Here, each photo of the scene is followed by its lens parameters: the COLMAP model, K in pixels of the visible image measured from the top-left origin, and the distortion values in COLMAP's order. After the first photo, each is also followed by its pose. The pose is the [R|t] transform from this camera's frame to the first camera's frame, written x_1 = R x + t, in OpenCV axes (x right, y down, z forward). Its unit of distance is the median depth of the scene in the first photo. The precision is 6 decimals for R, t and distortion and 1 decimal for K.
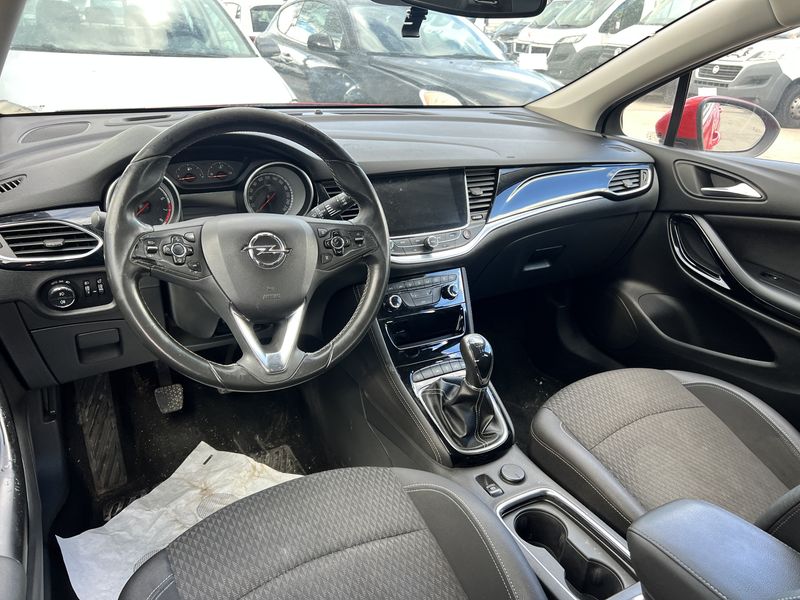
lens RADIAL K [[612.8, 0, 400.0], [0, 612.8, 300.0], [0, 0, 1]] dist [0.066872, -0.081026]
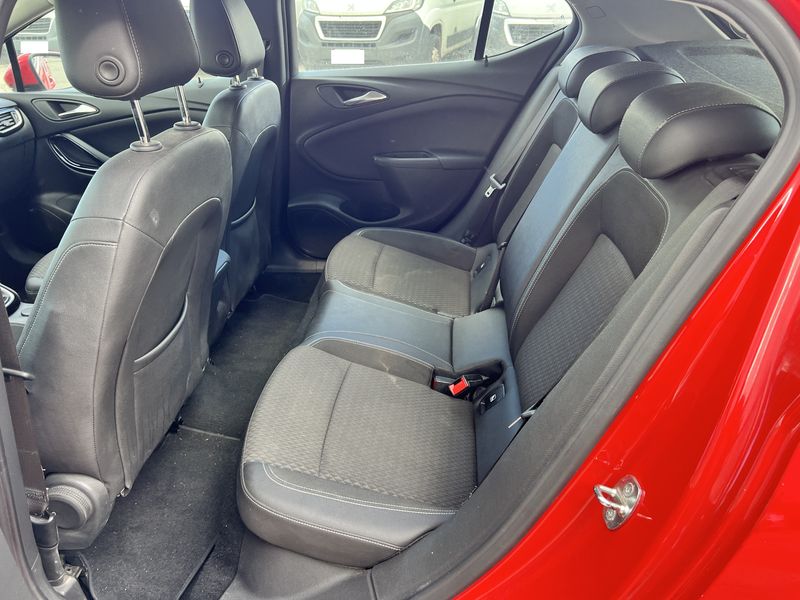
lens RADIAL K [[612.8, 0, 400.0], [0, 612.8, 300.0], [0, 0, 1]] dist [0.066872, -0.081026]
pose [[0.578944, -0.419178, 0.699366, -0.248372], [0.369971, 0.899401, 0.232807, 0.163790], [-0.726598, 0.123963, 0.675787, -0.506915]]
